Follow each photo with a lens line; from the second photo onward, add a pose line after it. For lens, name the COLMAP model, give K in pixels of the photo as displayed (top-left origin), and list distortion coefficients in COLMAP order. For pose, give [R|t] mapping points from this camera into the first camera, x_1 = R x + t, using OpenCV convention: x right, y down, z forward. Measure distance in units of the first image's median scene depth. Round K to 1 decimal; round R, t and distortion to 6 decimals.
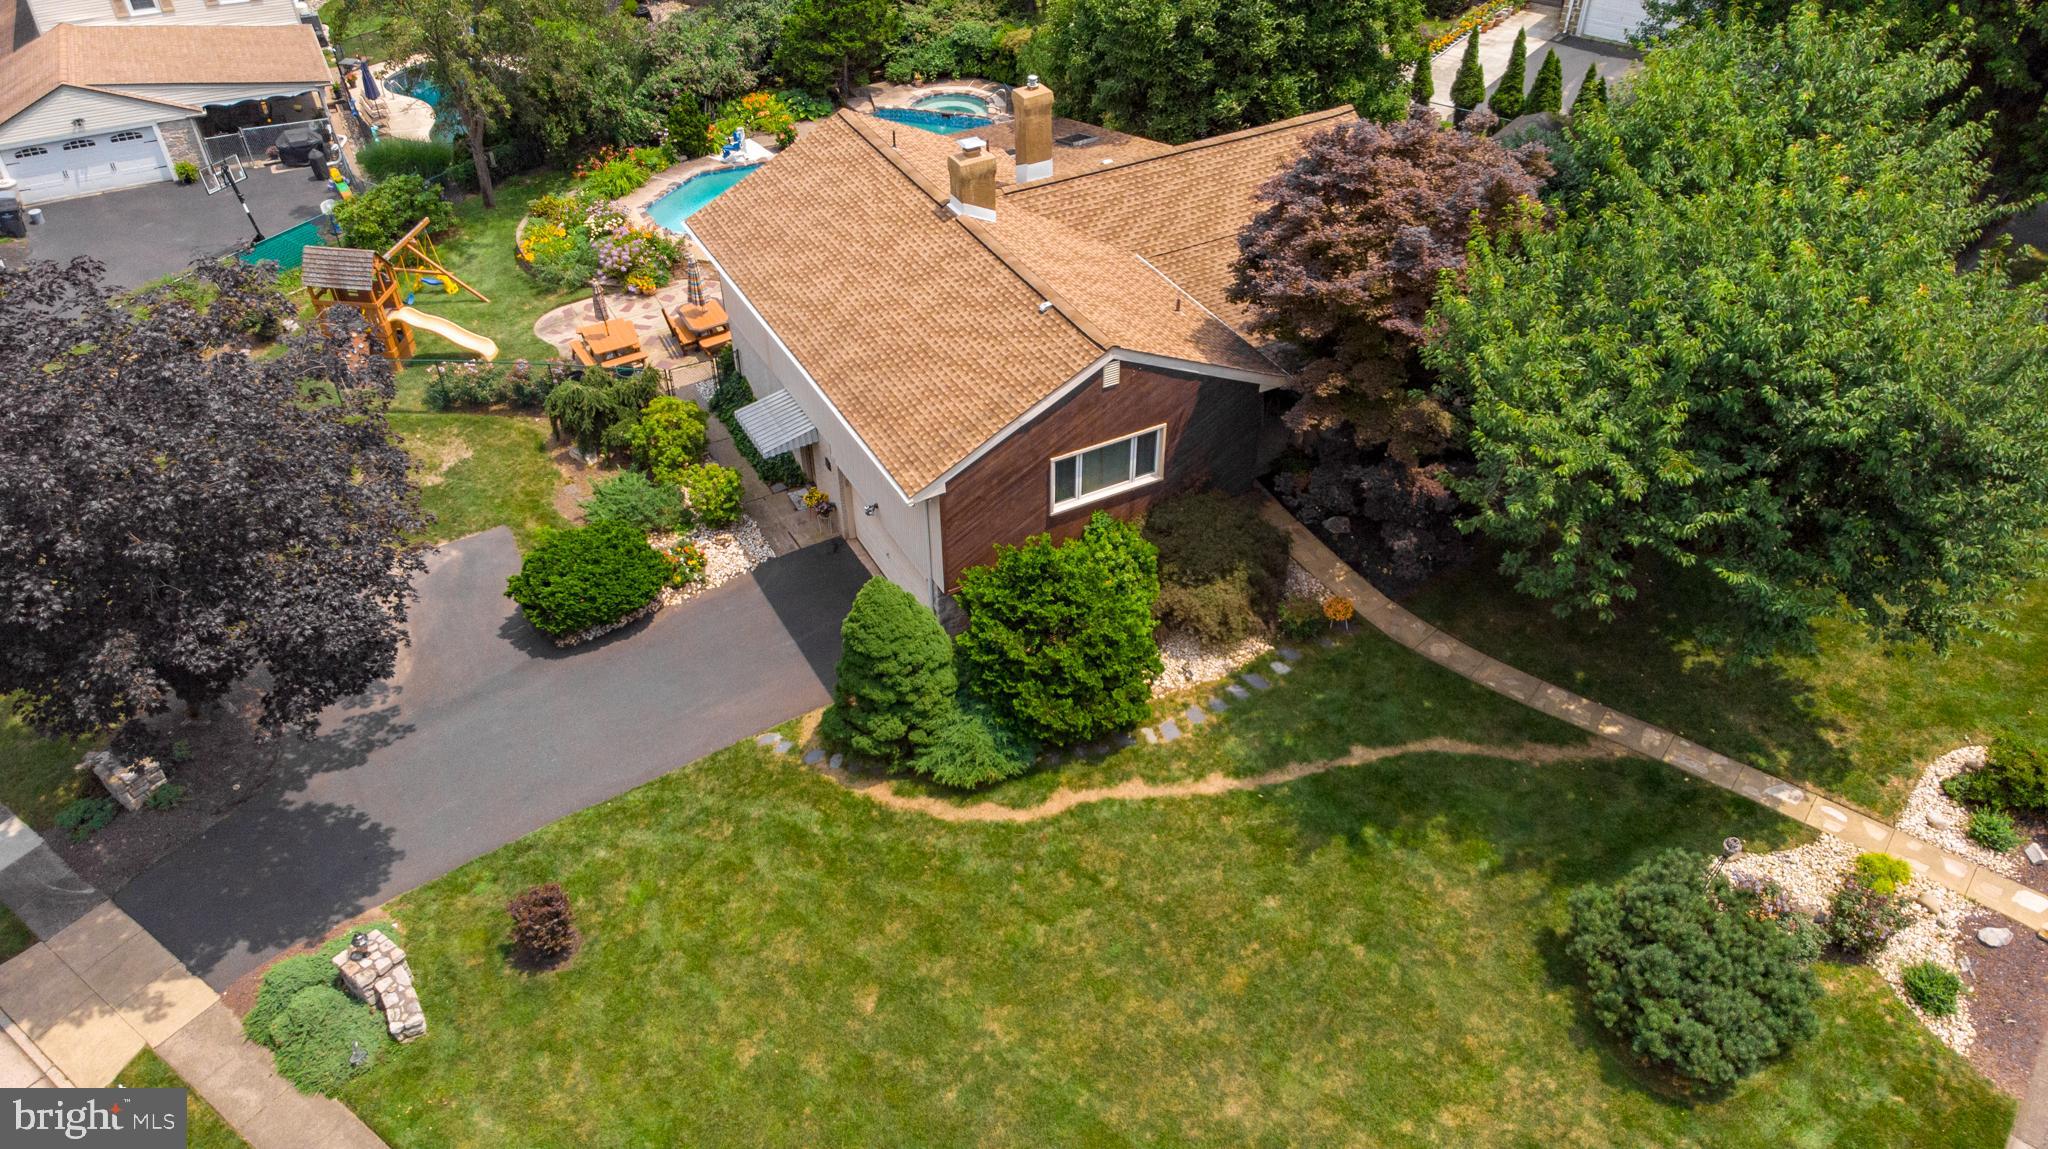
lens RADIAL K [[1504.7, 0, 1026.0], [0, 1504.7, 589.8], [0, 0, 1]] dist [0.019871, 0.016507]
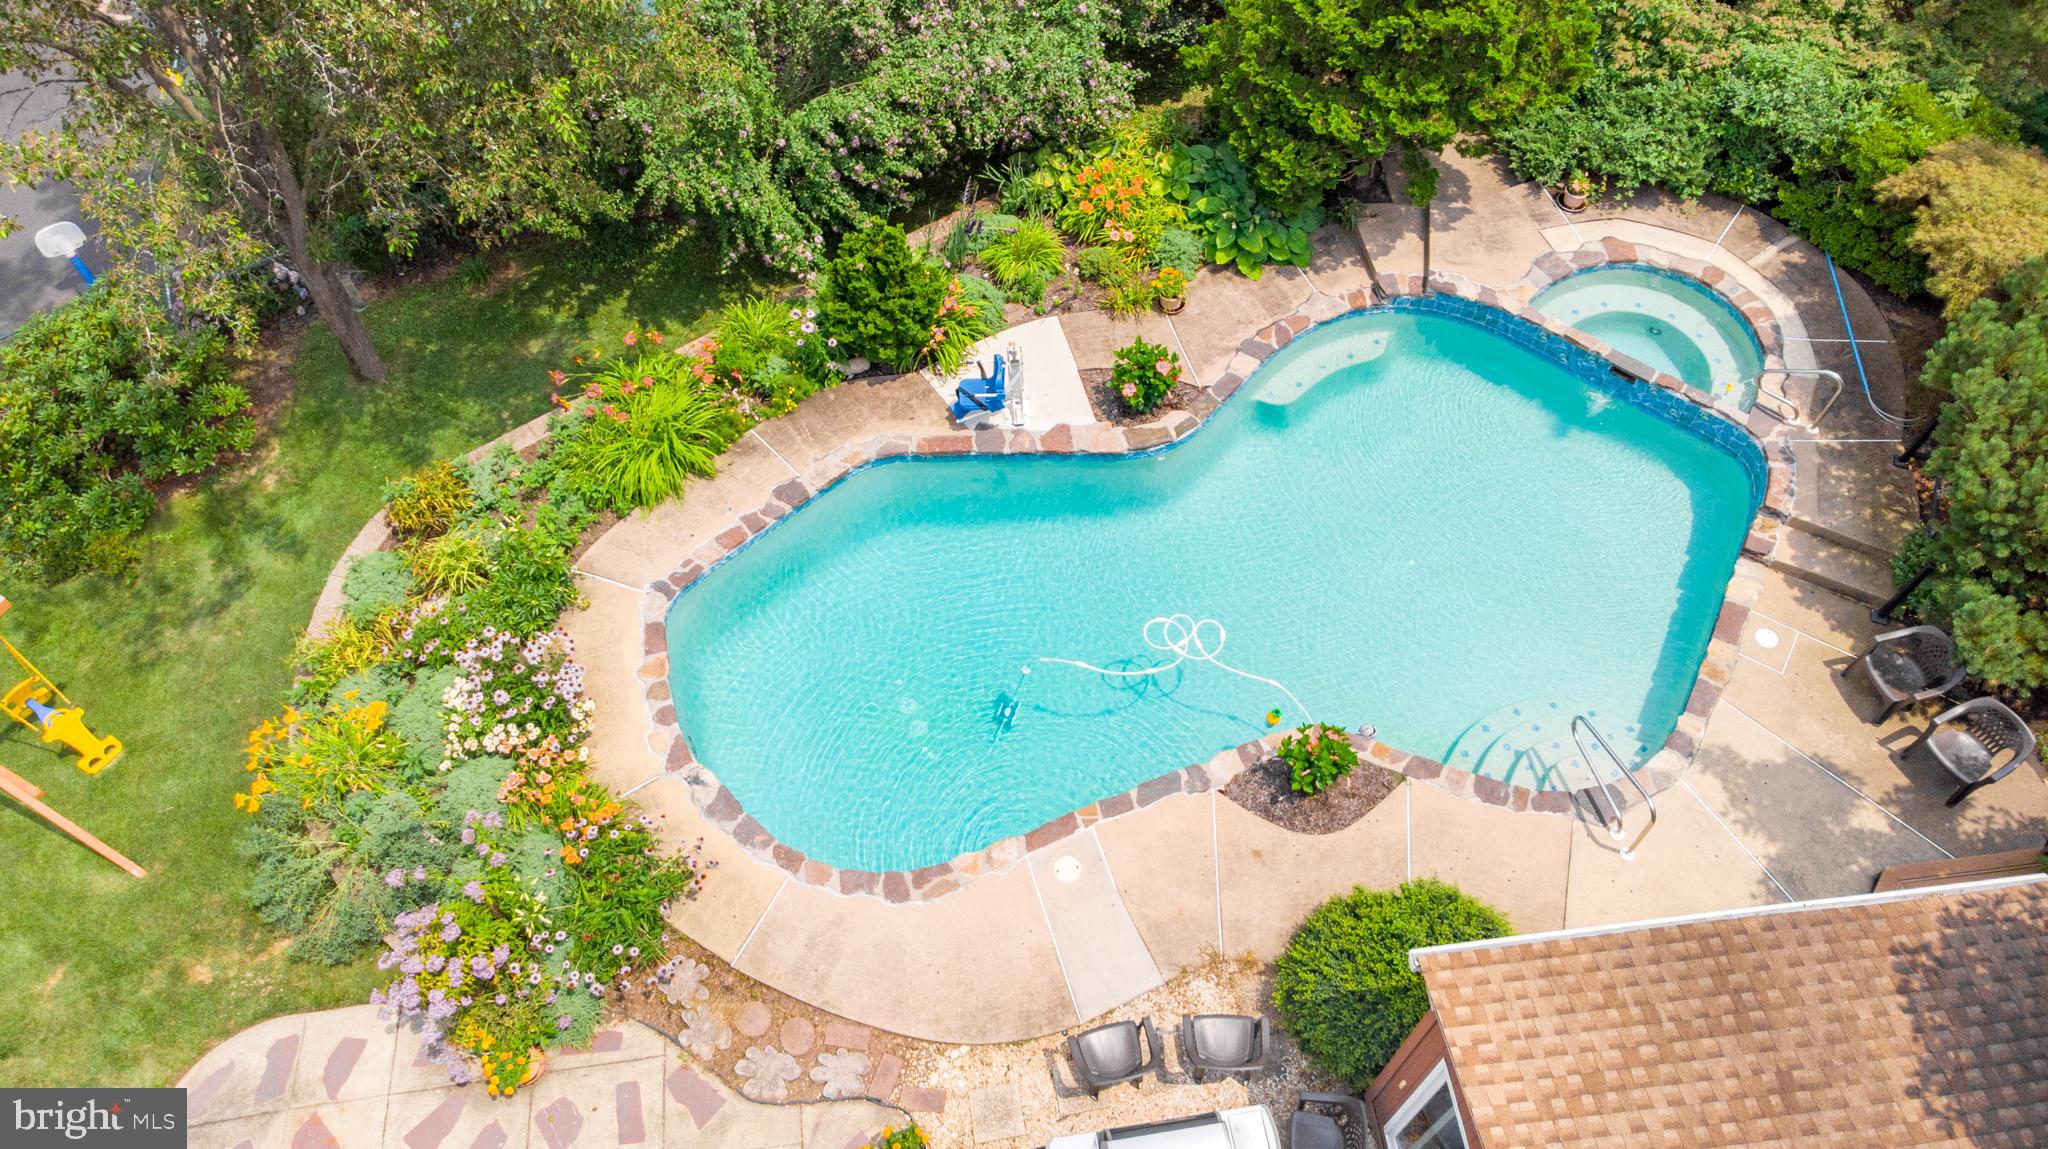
lens RADIAL K [[1504.7, 0, 1027.5], [0, 1504.7, 591.1], [0, 0, 1]] dist [0.019871, 0.016507]
pose [[0.935091, 0.301747, -0.185888, -0.183714], [-0.229013, 0.914745, 0.332858, -0.640382], [0.270479, -0.268682, 0.924474, 1.157427]]
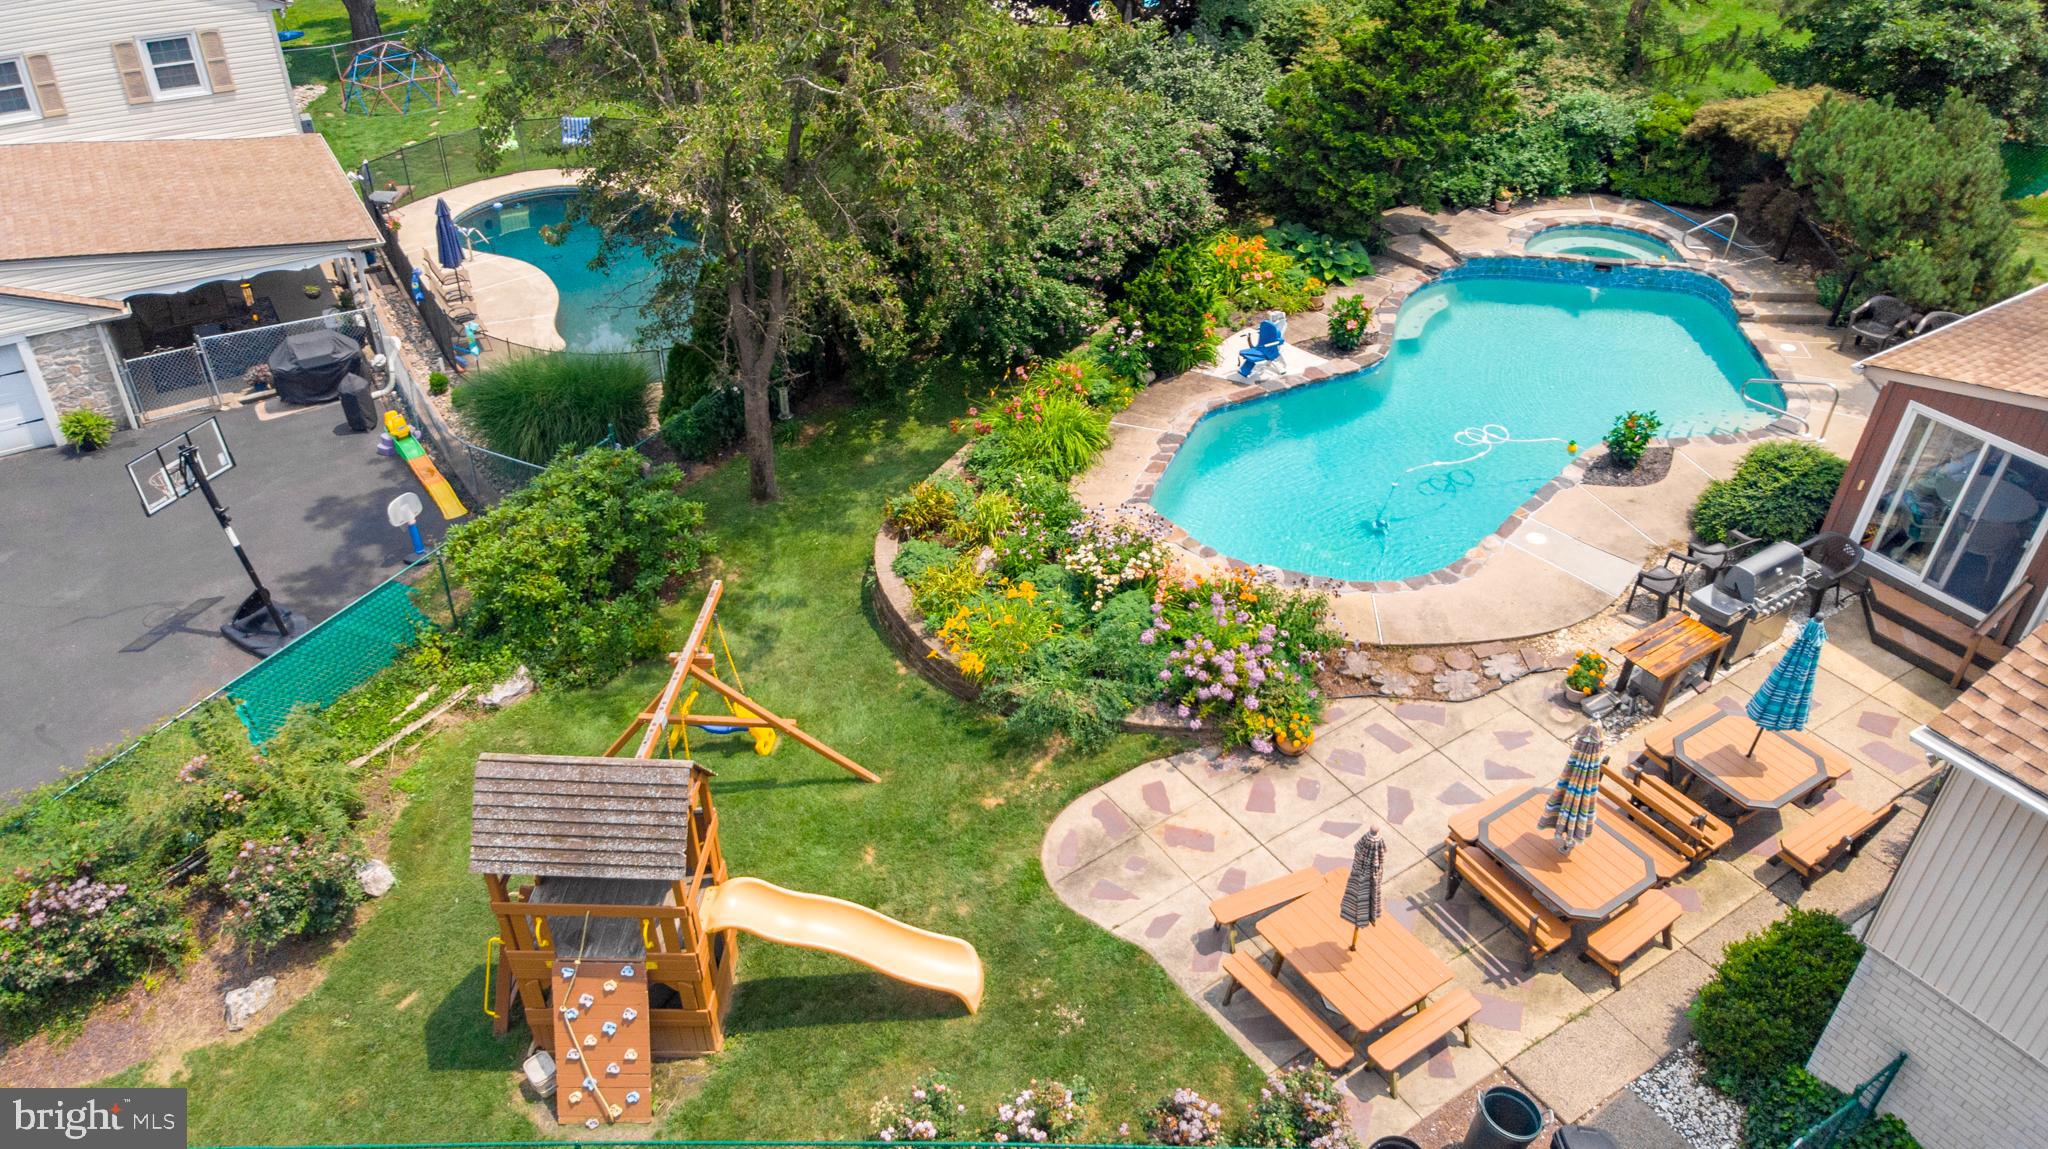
lens RADIAL K [[1504.7, 0, 1054.9], [0, 1504.7, 575.3], [0, 0, 1]] dist [0.019871, 0.016507]
pose [[0.996376, -0.047552, 0.070530, -0.515947], [0.052376, 0.996296, -0.068197, -0.332414], [-0.067026, 0.071644, 0.995176, 0.914308]]
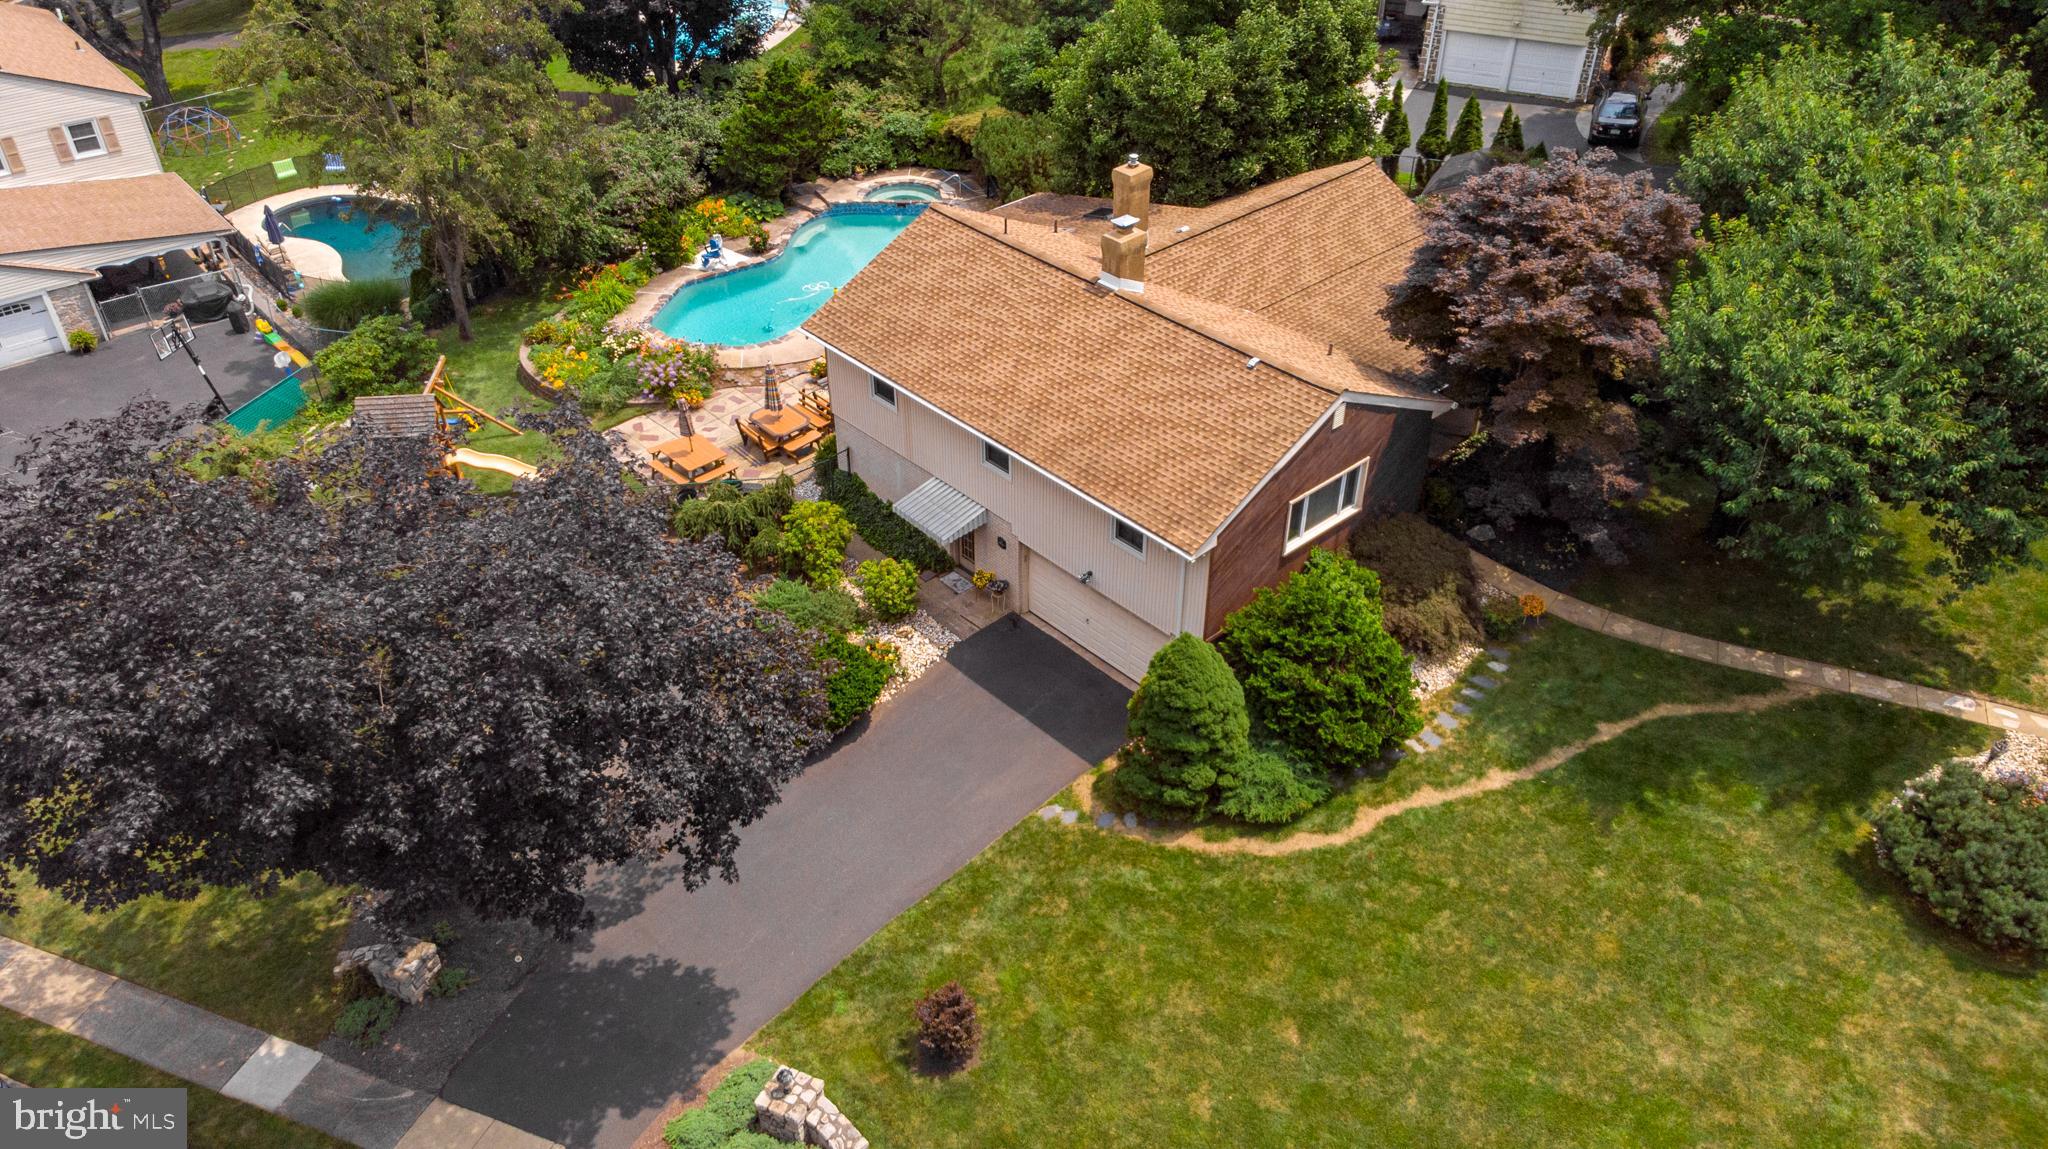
lens RADIAL K [[1504.7, 0, 1024.3], [0, 1504.7, 589.3], [0, 0, 1]] dist [0.019871, 0.016507]
pose [[0.969528, -0.142389, 0.199352, -0.387976], [0.151611, 0.987932, -0.031705, -0.021270], [-0.192432, 0.060963, 0.979415, -0.001377]]
